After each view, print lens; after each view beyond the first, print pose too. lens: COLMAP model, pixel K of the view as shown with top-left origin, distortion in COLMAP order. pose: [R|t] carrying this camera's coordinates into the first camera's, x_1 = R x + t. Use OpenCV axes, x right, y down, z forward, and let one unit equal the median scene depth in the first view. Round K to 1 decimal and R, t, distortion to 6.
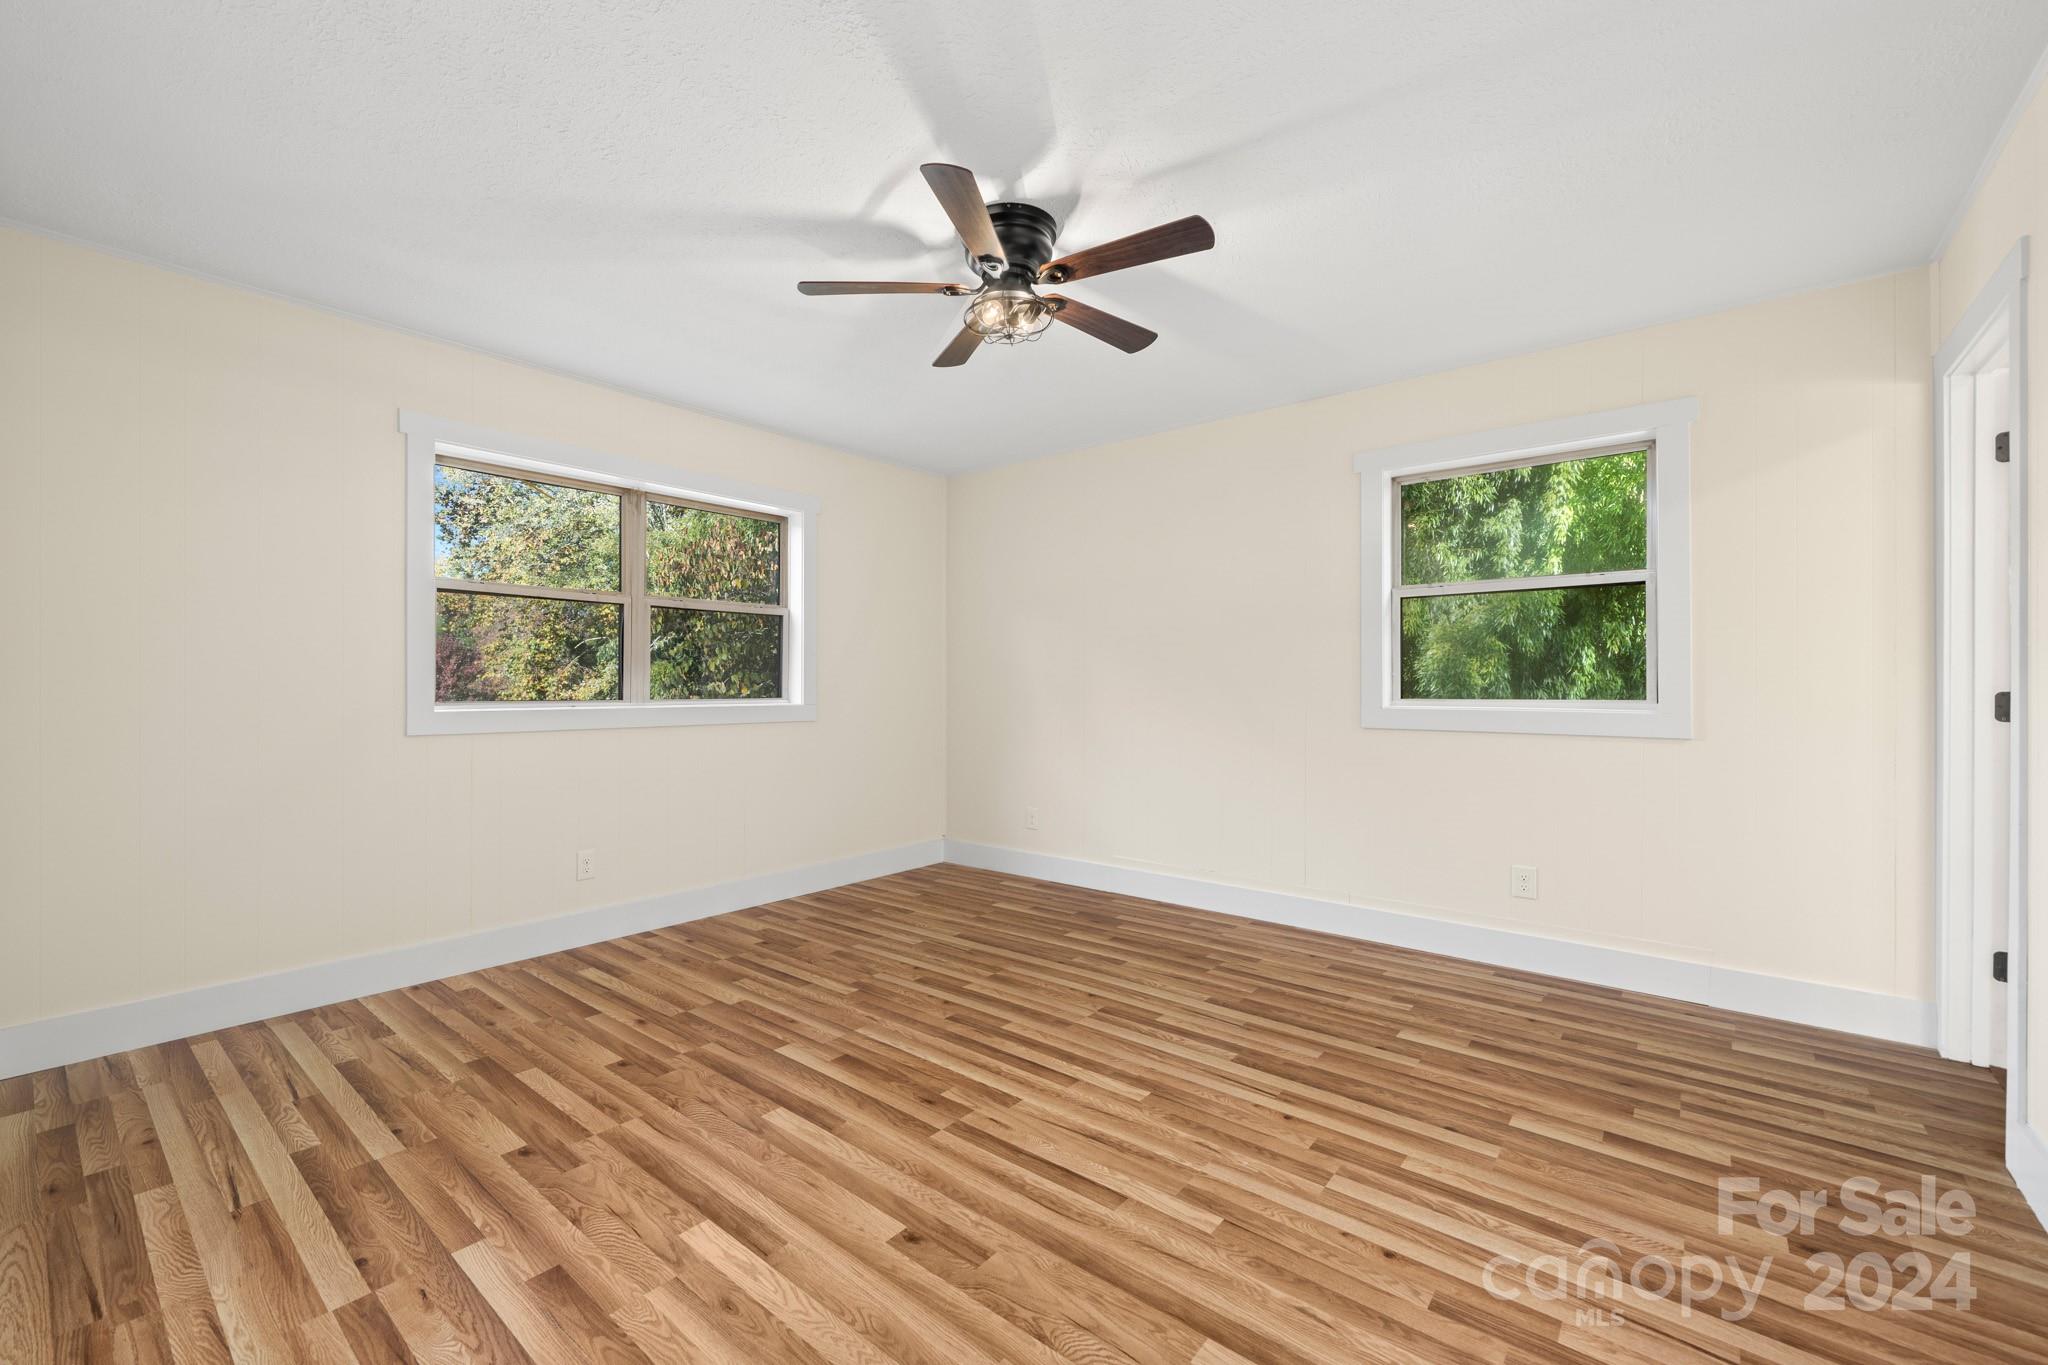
lens RADIAL K [[828.7, 0, 1024.0], [0, 828.7, 682.5], [0, 0, 1]] dist [-0.000194, -0.000029]
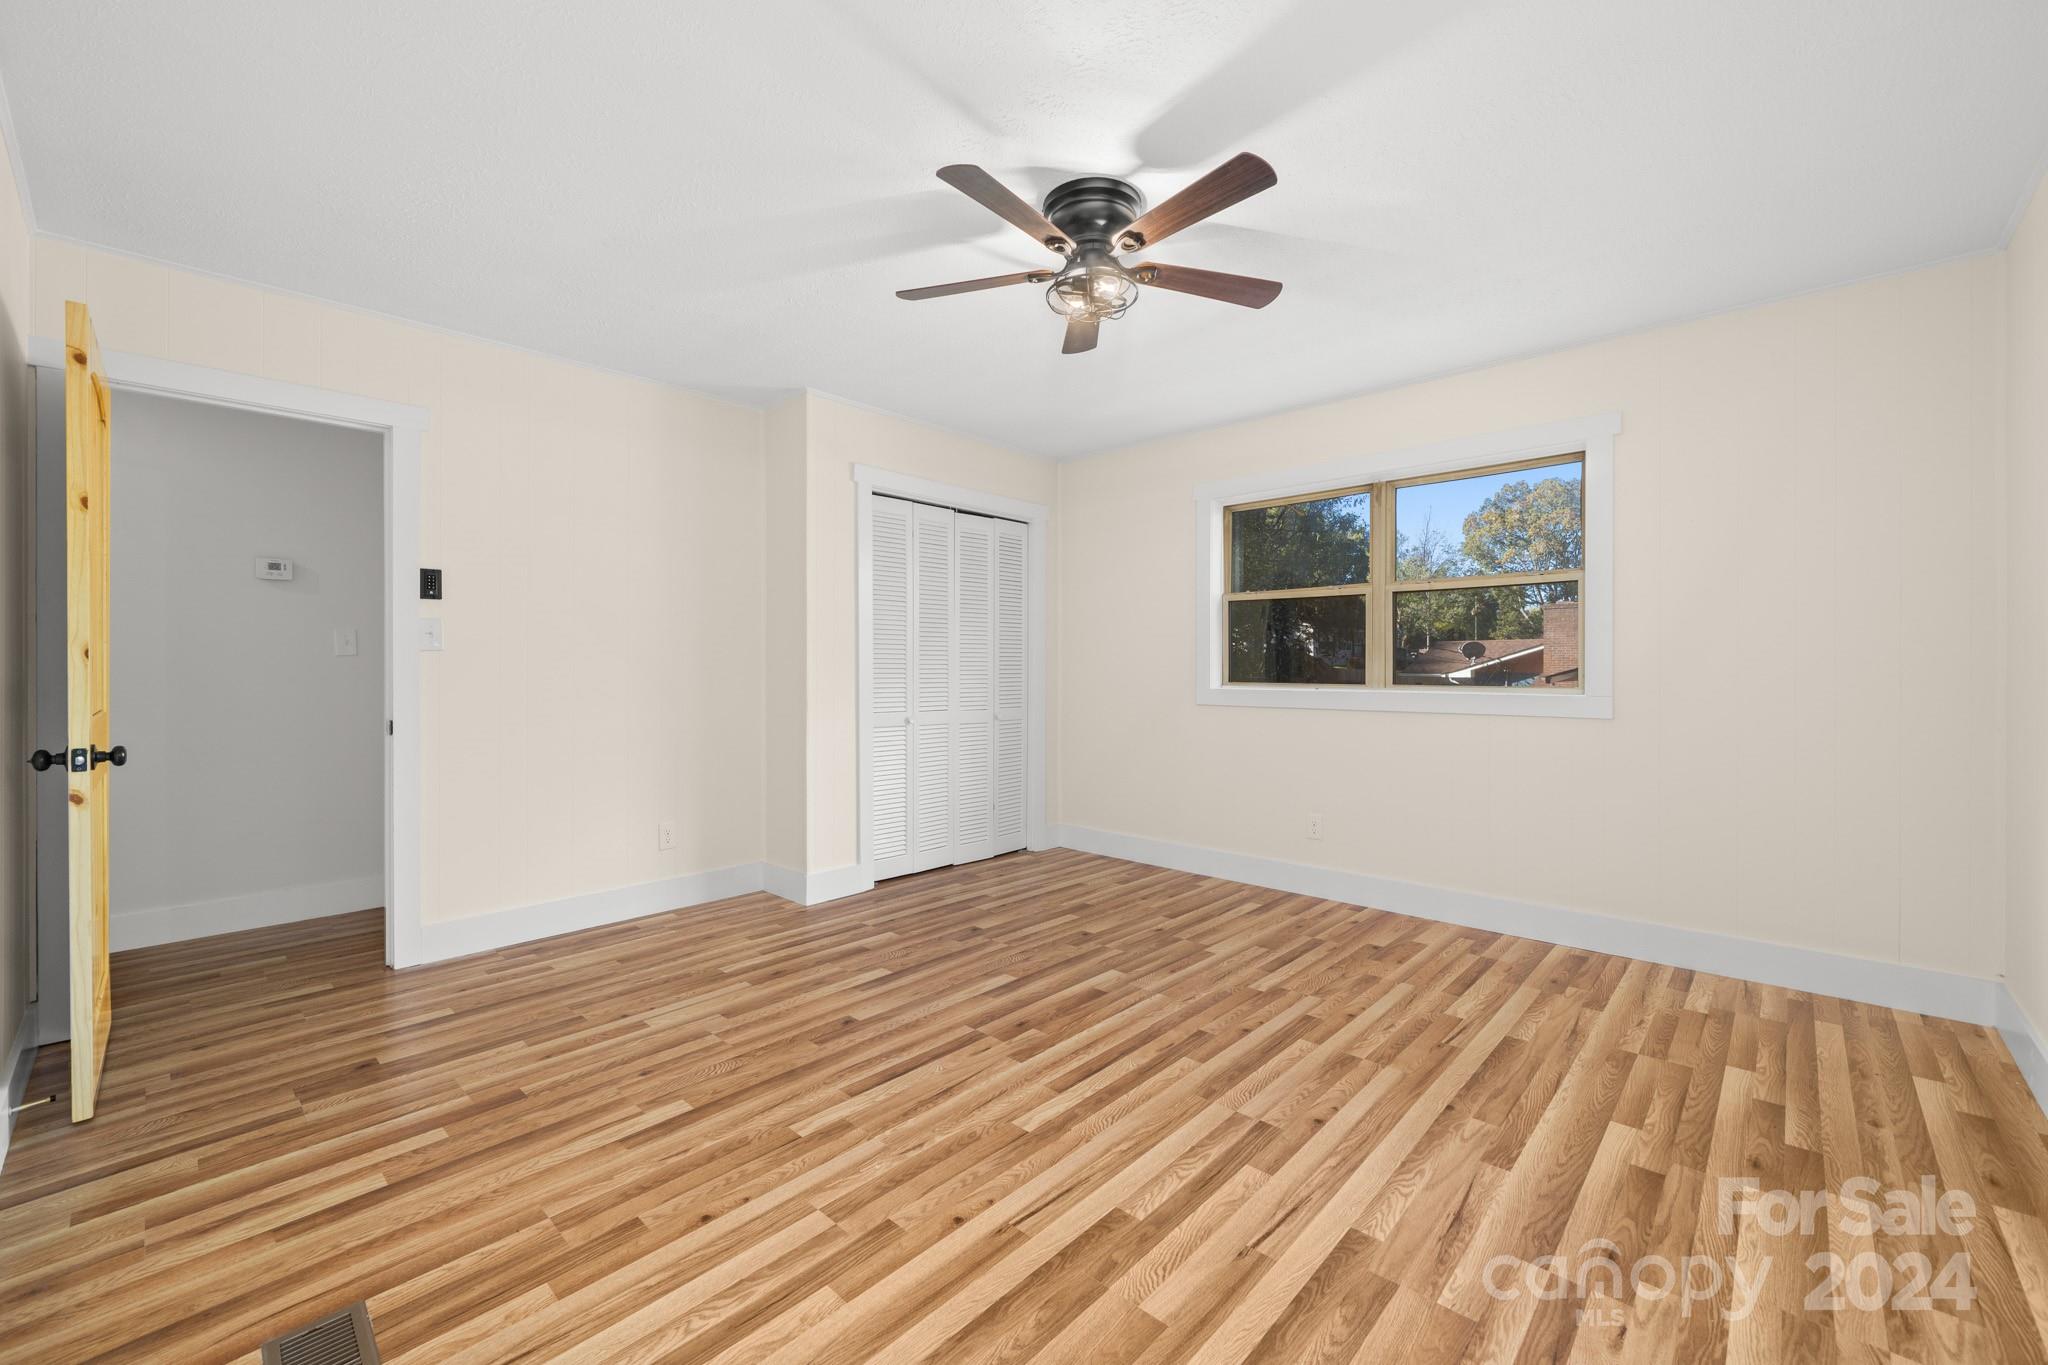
lens RADIAL K [[828.7, 0, 1024.0], [0, 828.7, 682.5], [0, 0, 1]] dist [-0.000194, -0.000029]
pose [[-0.064164, 0.014504, -0.997834, 0.967745], [0.002257, 0.999894, 0.014389, -0.004318], [0.997937, -0.001329, -0.064190, 0.977503]]
